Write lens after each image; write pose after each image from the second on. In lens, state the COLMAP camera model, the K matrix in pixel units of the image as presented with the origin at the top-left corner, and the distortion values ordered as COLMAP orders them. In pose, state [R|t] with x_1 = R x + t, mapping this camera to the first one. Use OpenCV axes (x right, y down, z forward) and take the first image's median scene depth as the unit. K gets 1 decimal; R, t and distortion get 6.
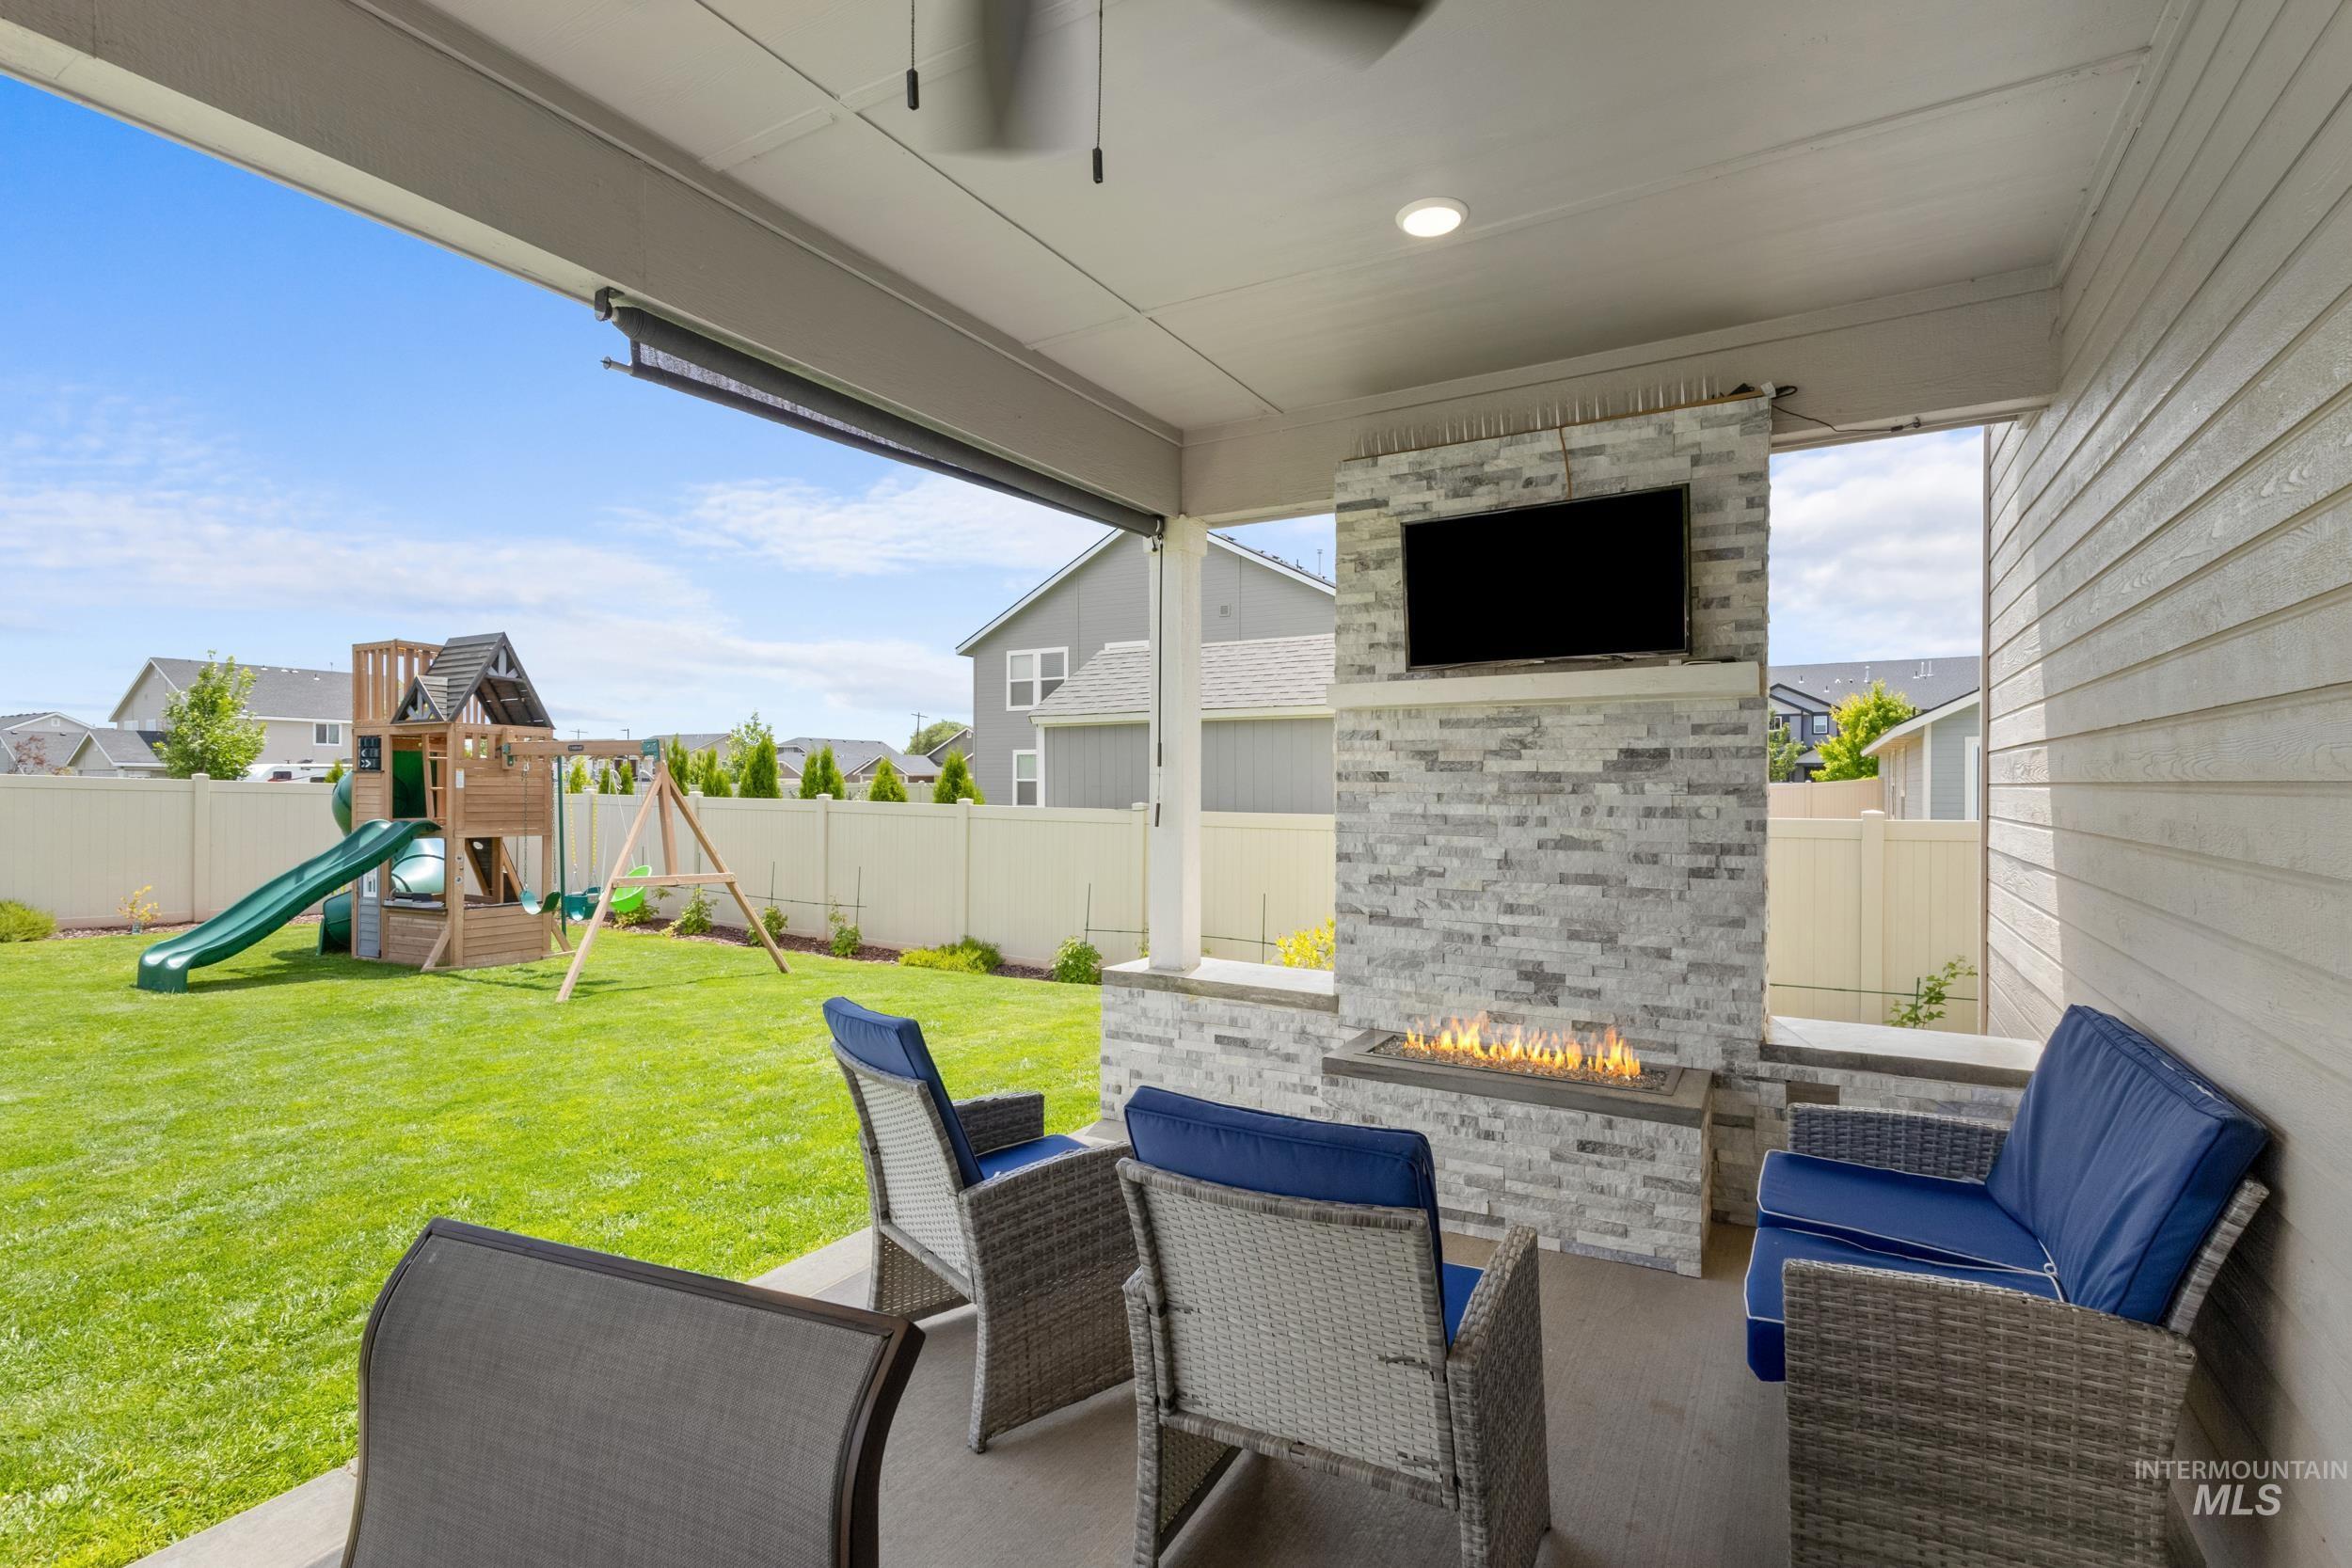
lens RADIAL K [[1080.0, 0, 1163.6], [0, 1080.0, 793.9], [0, 0, 1]] dist [-0.004227, 0.007740]
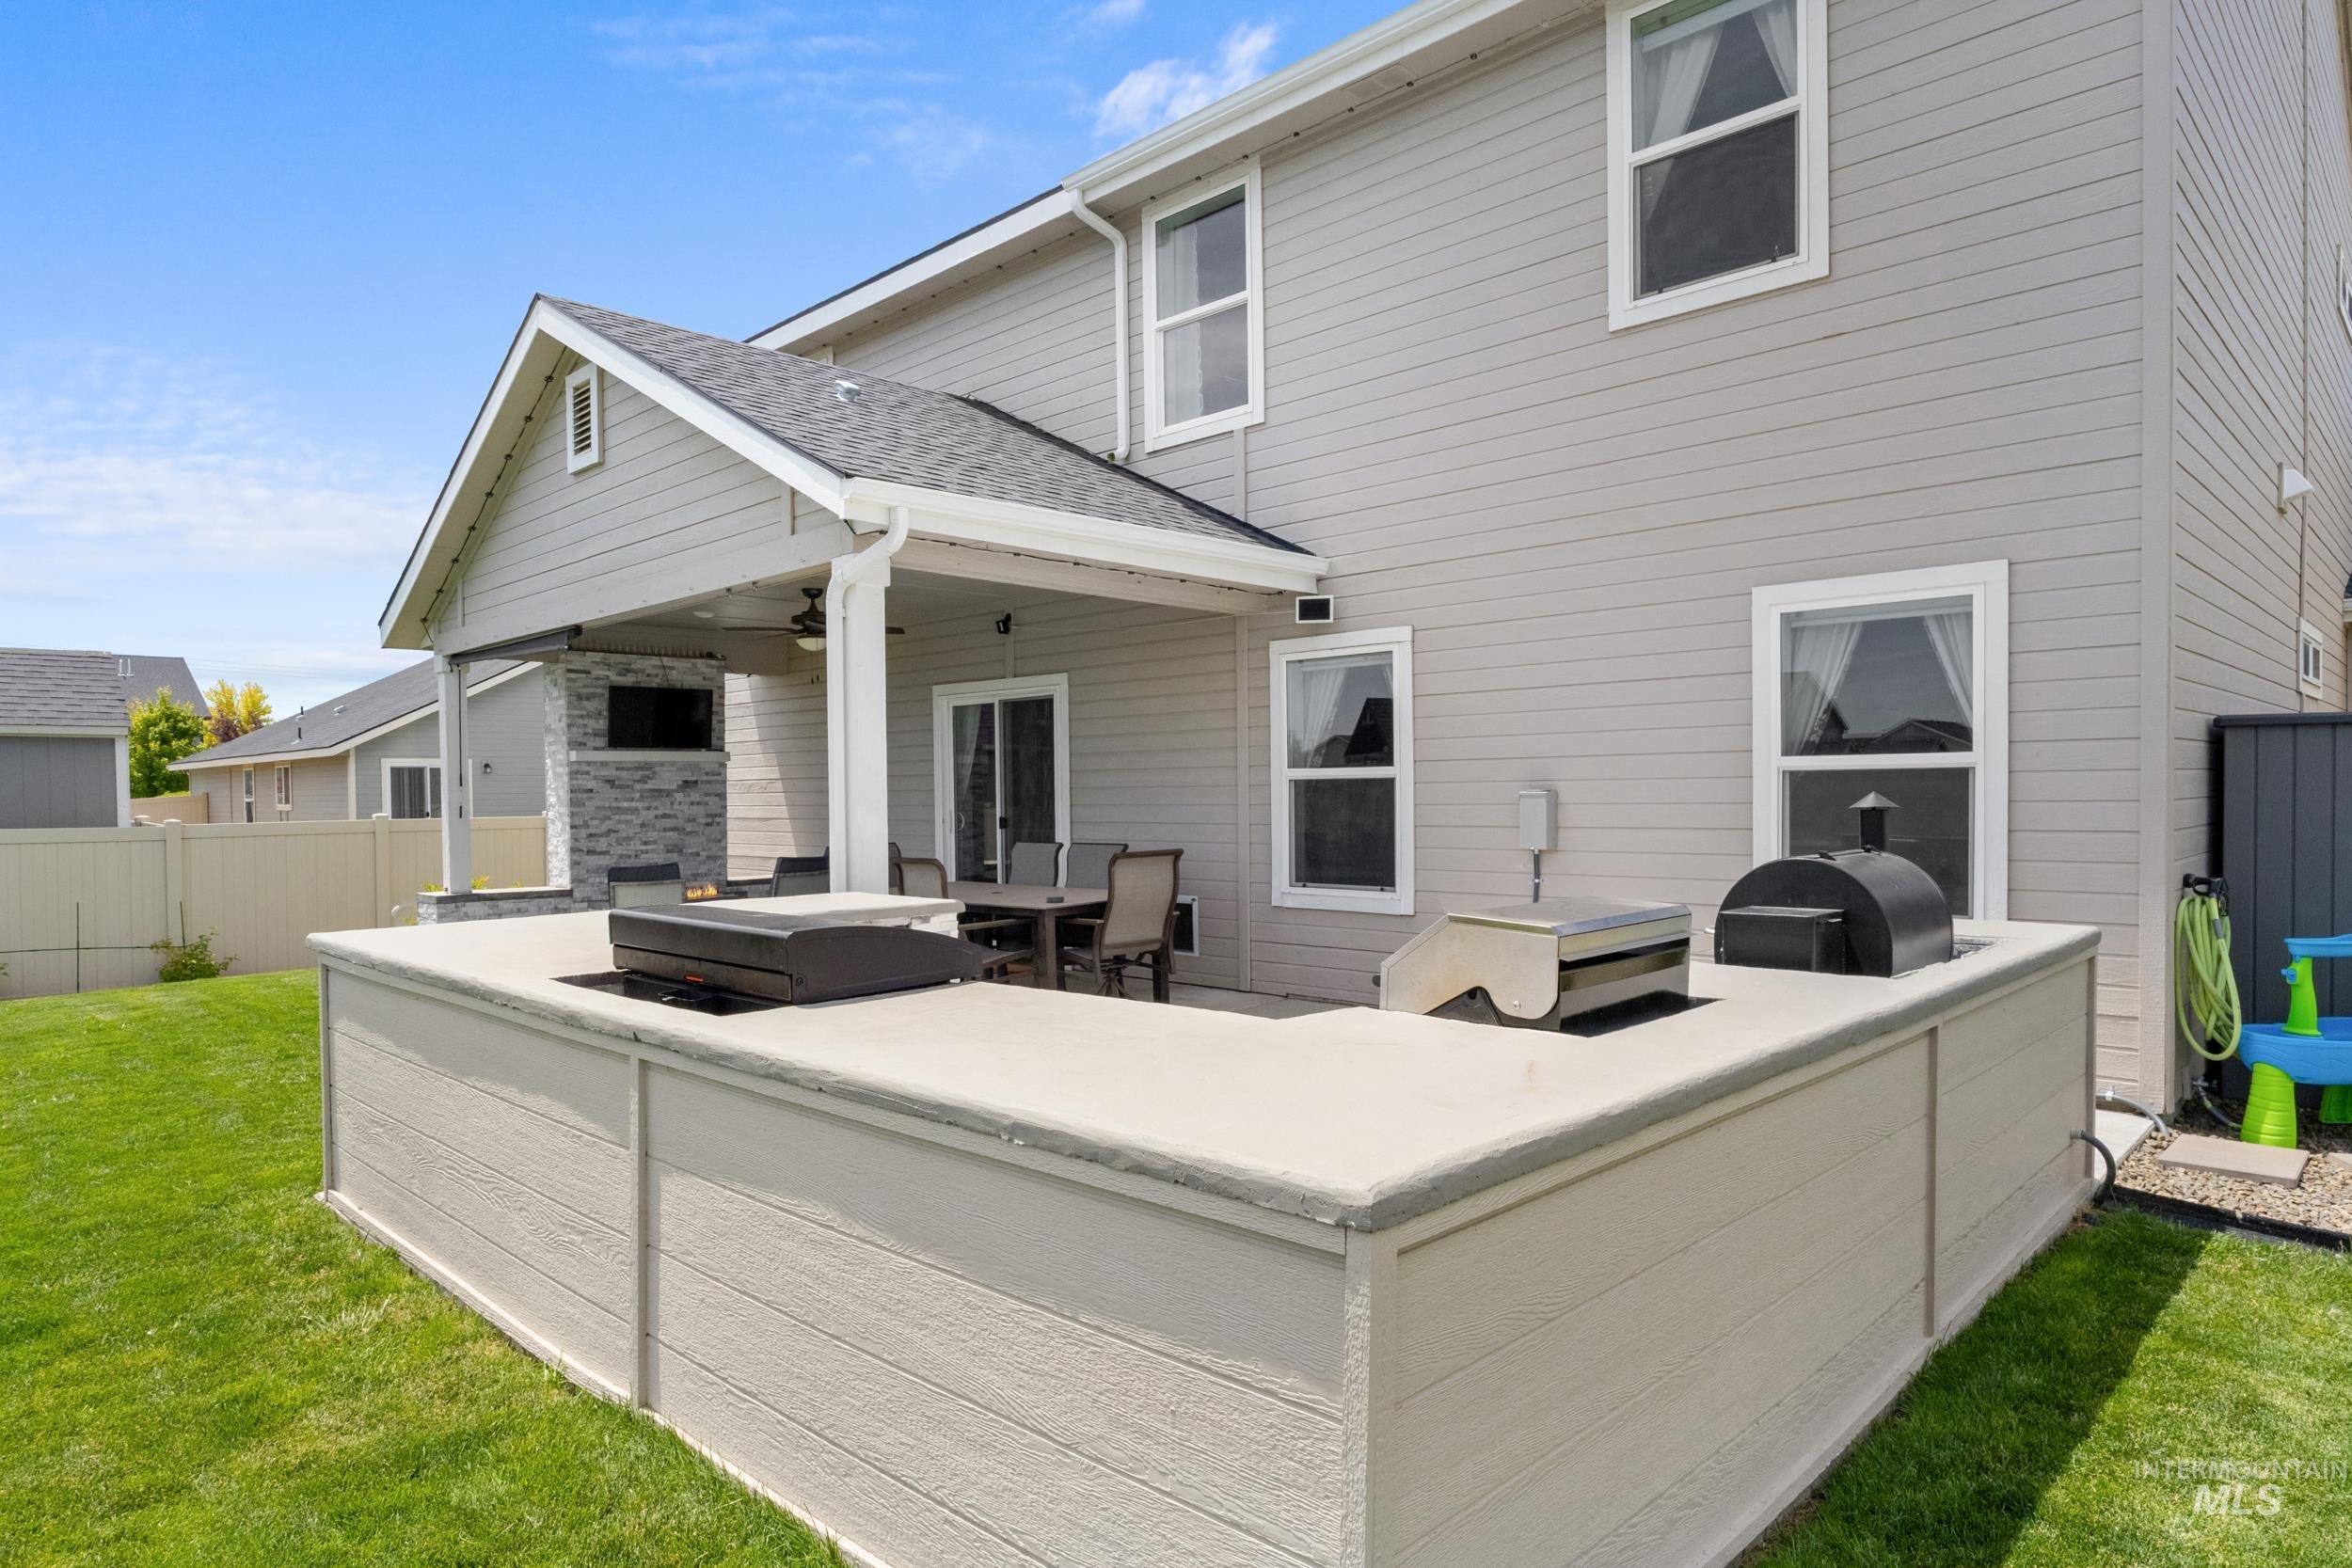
lens RADIAL K [[1385.7, 0, 1174.1], [0, 1385.7, 767.0], [0, 0, 1]] dist [-0.000291, 0.000587]
pose [[0.240163, 0.014333, 0.970627, -2.476651], [0.020530, 0.999592, -0.019841, 0.017836], [-0.970516, 0.024692, 0.239771, -0.961954]]
